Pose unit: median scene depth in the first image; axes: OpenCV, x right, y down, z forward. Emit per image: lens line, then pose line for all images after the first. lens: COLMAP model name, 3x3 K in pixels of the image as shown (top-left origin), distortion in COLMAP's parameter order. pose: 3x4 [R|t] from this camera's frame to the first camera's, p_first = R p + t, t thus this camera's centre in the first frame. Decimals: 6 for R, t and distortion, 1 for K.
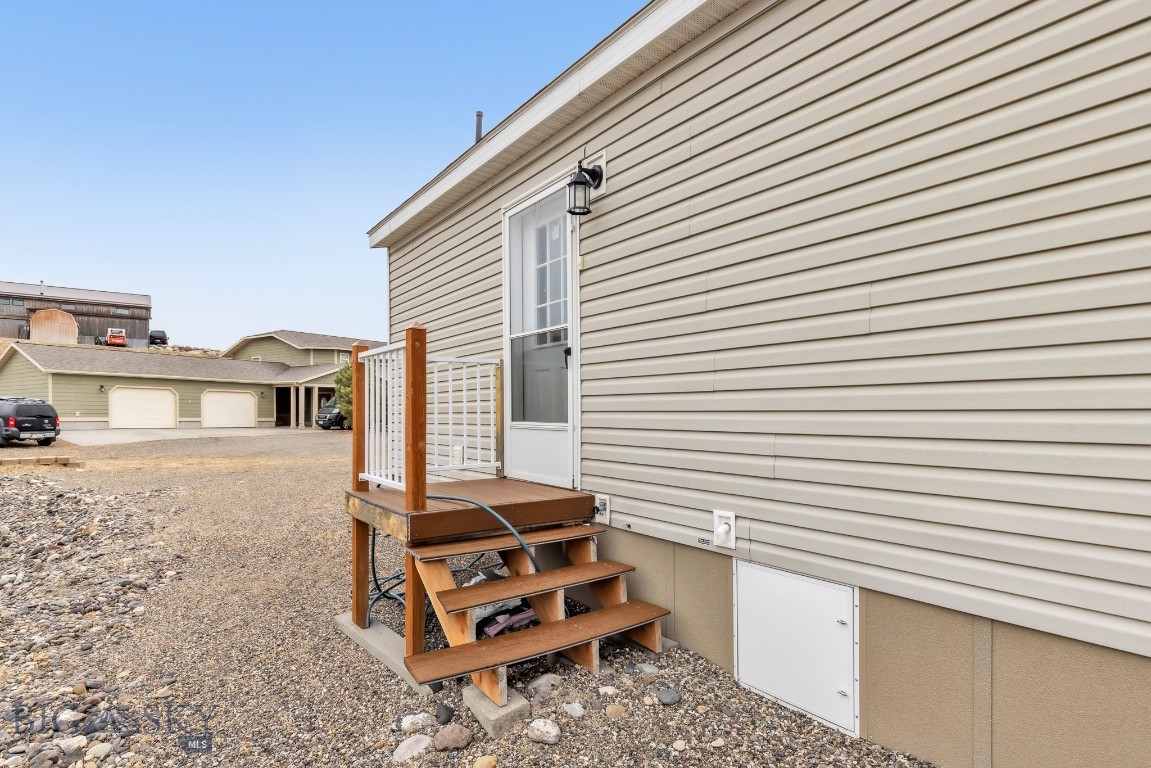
lens RADIAL K [[610.8, 0, 584.6], [0, 610.8, 411.0], [0, 0, 1]] dist [-0.006904, -0.000624]
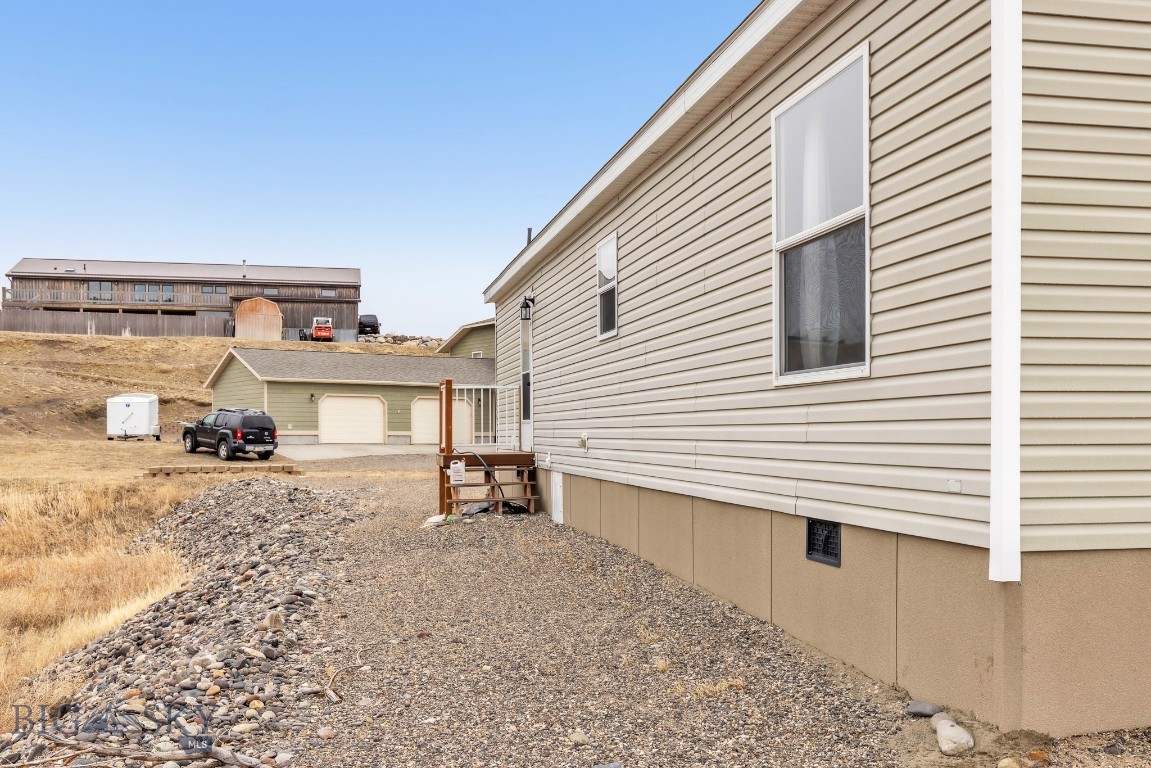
lens RADIAL K [[1134.0, 0, 576.1], [0, 1134.0, 385.2], [0, 0, 1]] dist [0.014661, 0.000000]
pose [[0.908400, -0.018018, -0.417714, 0.223908], [0.003045, 0.999330, -0.036483, 0.005852], [0.418091, 0.031869, 0.907846, -0.311662]]
